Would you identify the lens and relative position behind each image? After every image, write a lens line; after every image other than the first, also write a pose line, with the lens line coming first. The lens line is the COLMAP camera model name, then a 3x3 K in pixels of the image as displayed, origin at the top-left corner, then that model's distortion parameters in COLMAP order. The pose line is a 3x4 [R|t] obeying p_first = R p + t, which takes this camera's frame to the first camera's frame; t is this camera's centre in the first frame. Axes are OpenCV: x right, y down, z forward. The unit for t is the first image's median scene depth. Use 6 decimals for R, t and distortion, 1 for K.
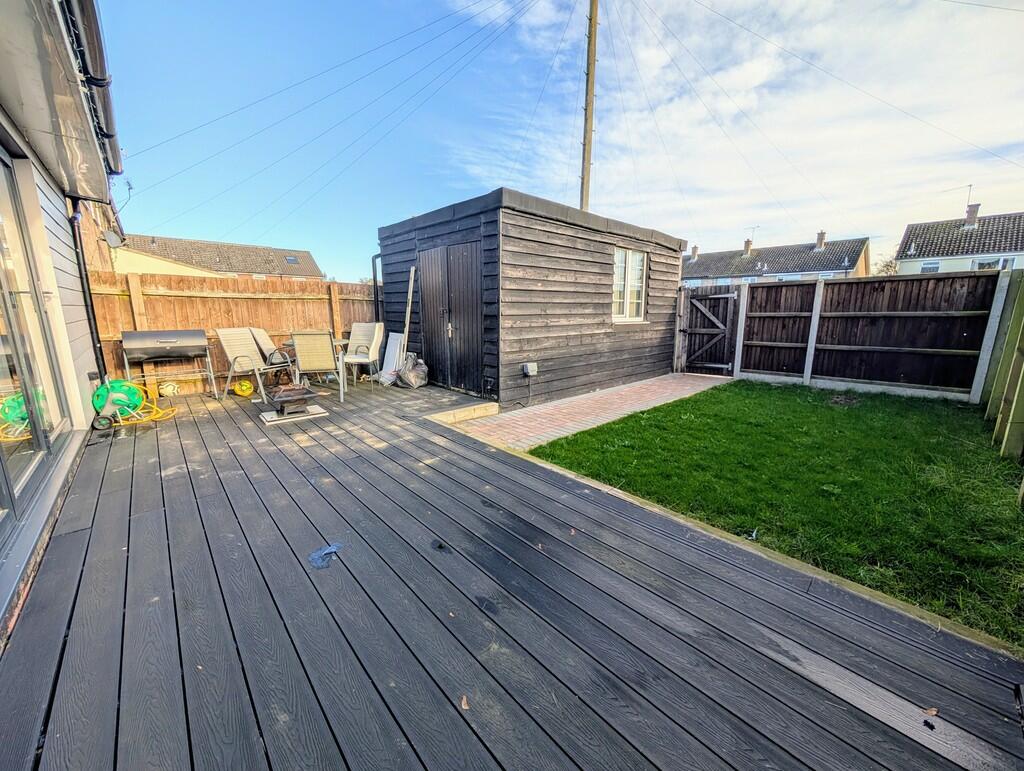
lens RADIAL K [[385.2, 0, 514.2], [0, 385.2, 382.7], [0, 0, 1]] dist [0.001236, 0.000237]
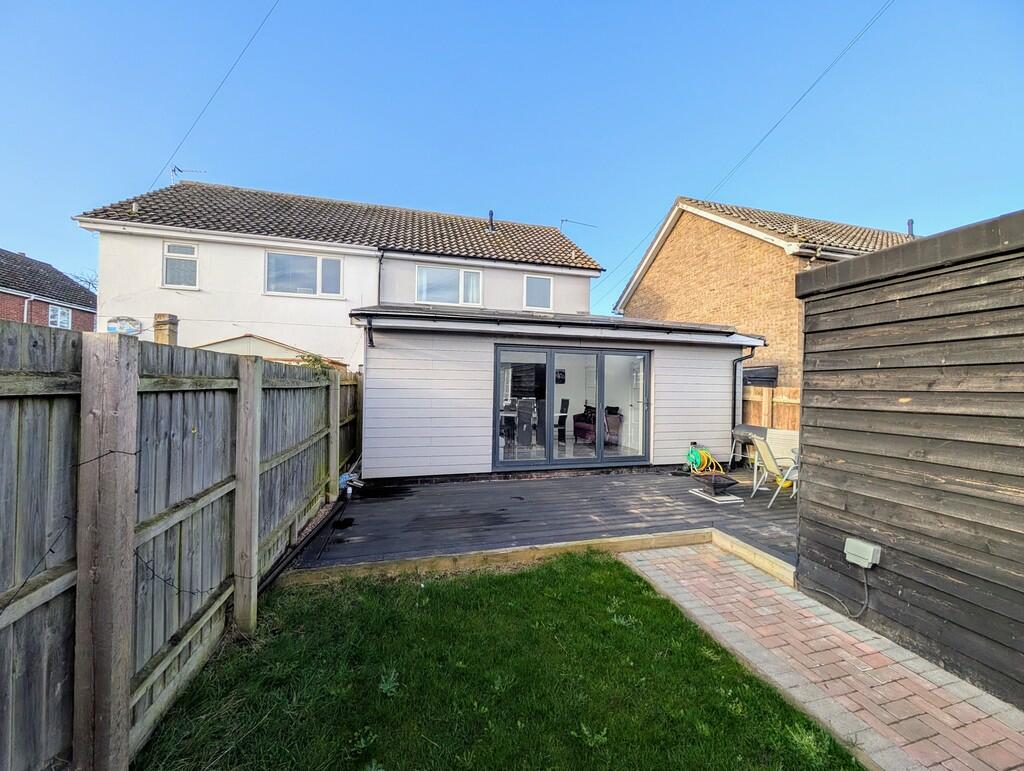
lens RADIAL K [[385.2, 0, 514.2], [0, 385.2, 382.7], [0, 0, 1]] dist [0.001236, 0.000237]
pose [[-0.469870, -0.019979, -0.882509, 0.987093], [-0.185027, 0.979764, 0.076333, -0.288469], [0.863126, 0.199154, -0.464059, 1.027403]]
